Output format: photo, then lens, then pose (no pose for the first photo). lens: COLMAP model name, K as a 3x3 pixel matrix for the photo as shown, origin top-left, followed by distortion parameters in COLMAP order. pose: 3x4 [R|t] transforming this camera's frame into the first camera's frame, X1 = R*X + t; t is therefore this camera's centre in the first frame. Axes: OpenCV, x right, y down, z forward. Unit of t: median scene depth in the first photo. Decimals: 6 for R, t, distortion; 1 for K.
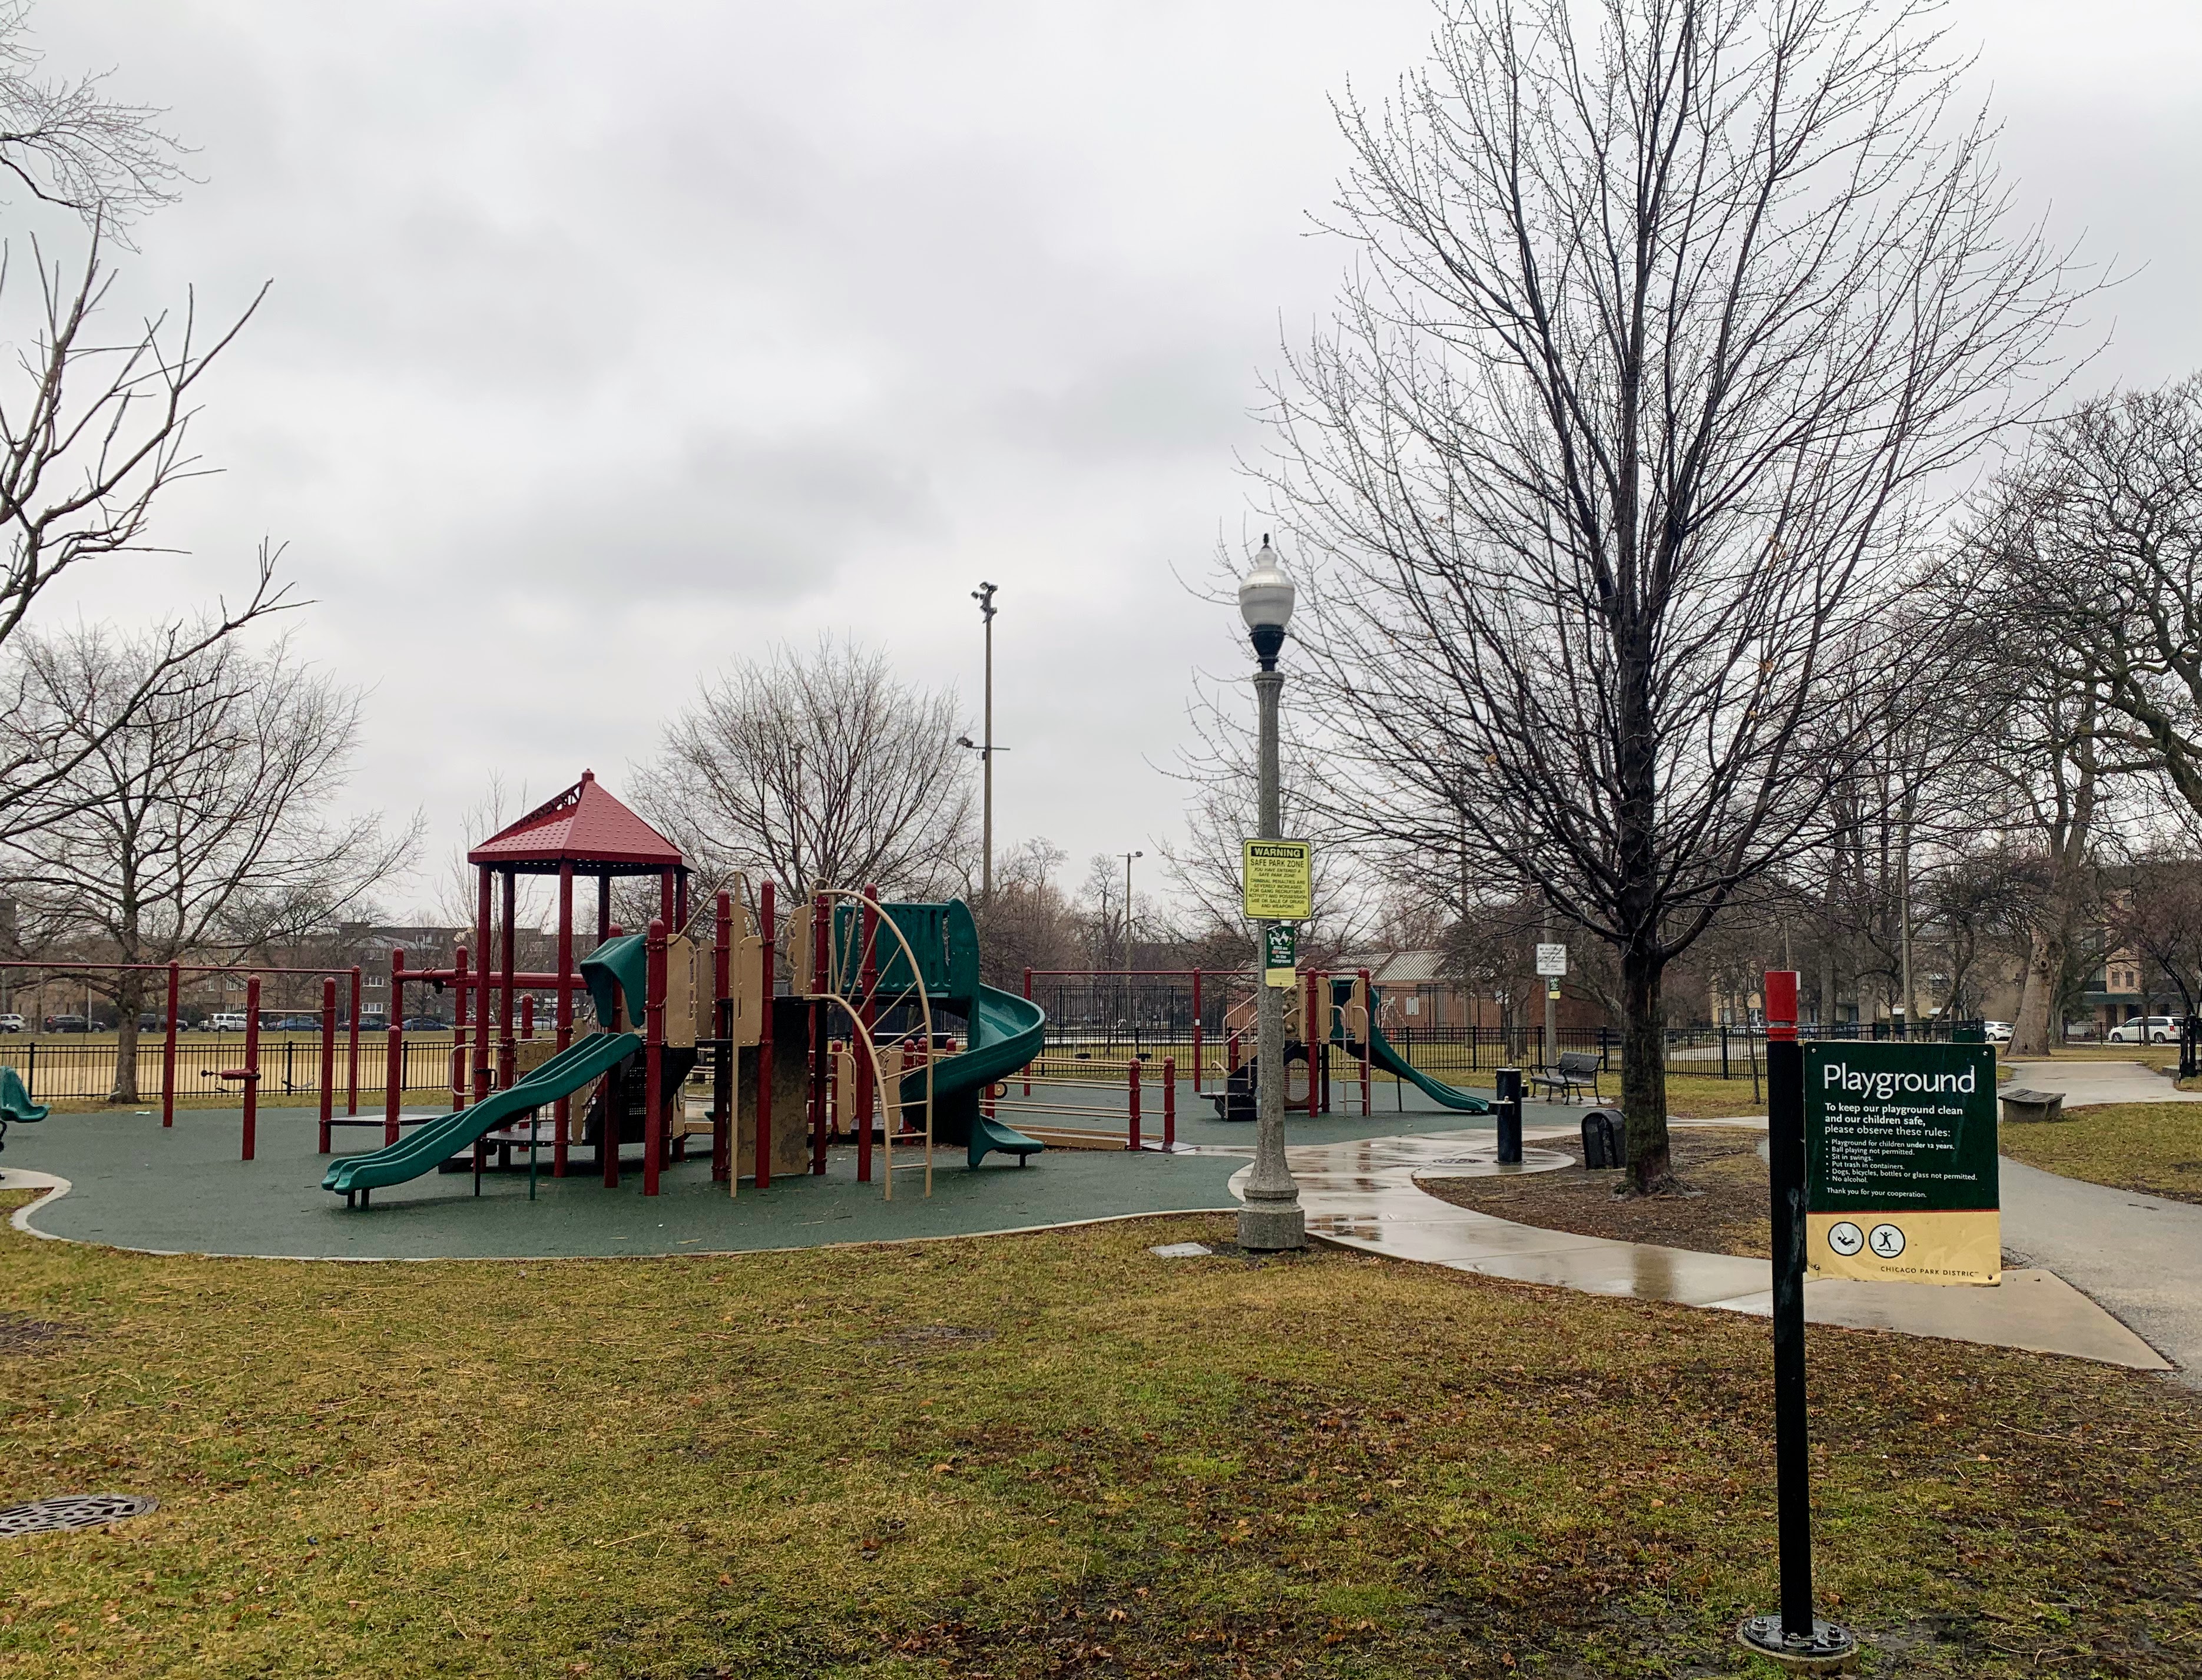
lens RADIAL K [[1780.6, 0, 1166.0], [0, 1780.6, 871.0], [0, 0, 1]] dist [0.004821, -0.002367]
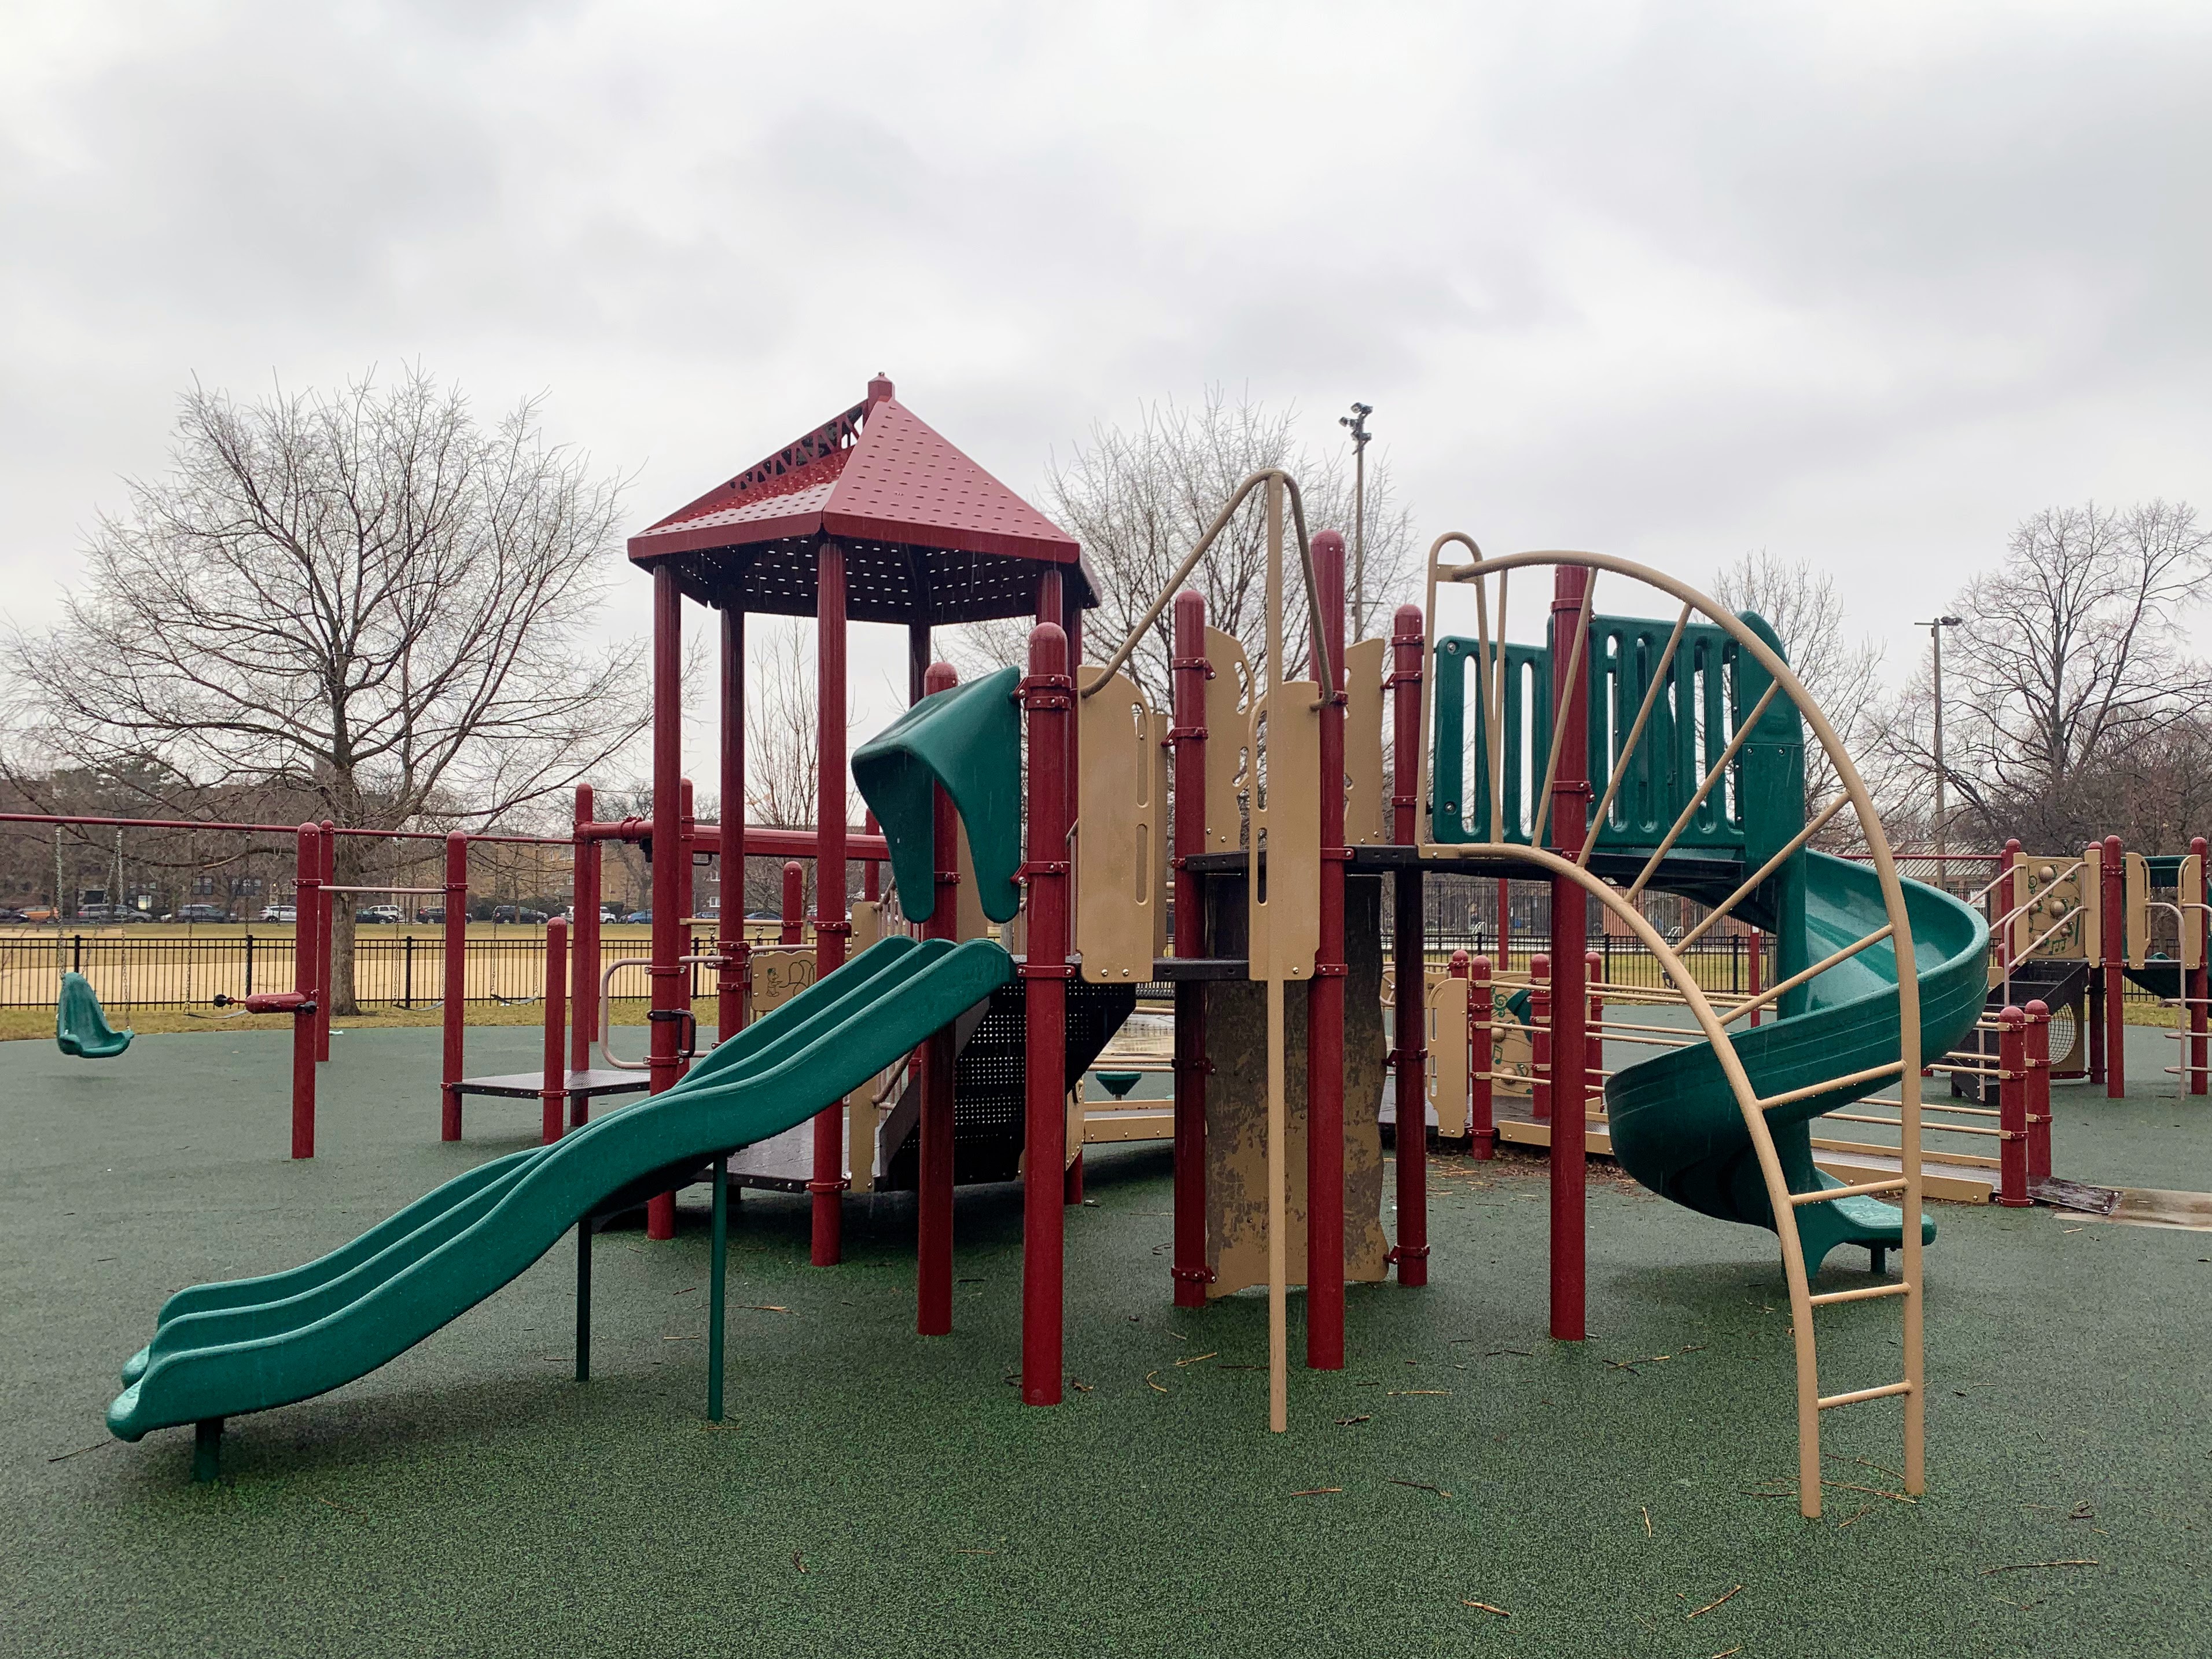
lens RADIAL K [[1824.8, 0, 1106.0], [0, 1824.8, 829.5], [0, 0, 1]] dist [0.020694, 0.004481]
pose [[0.978028, 0.000392, -0.208475, -0.145674], [0.006591, 0.999440, 0.032802, 0.041341], [0.208371, -0.033455, 0.977477, 0.471751]]
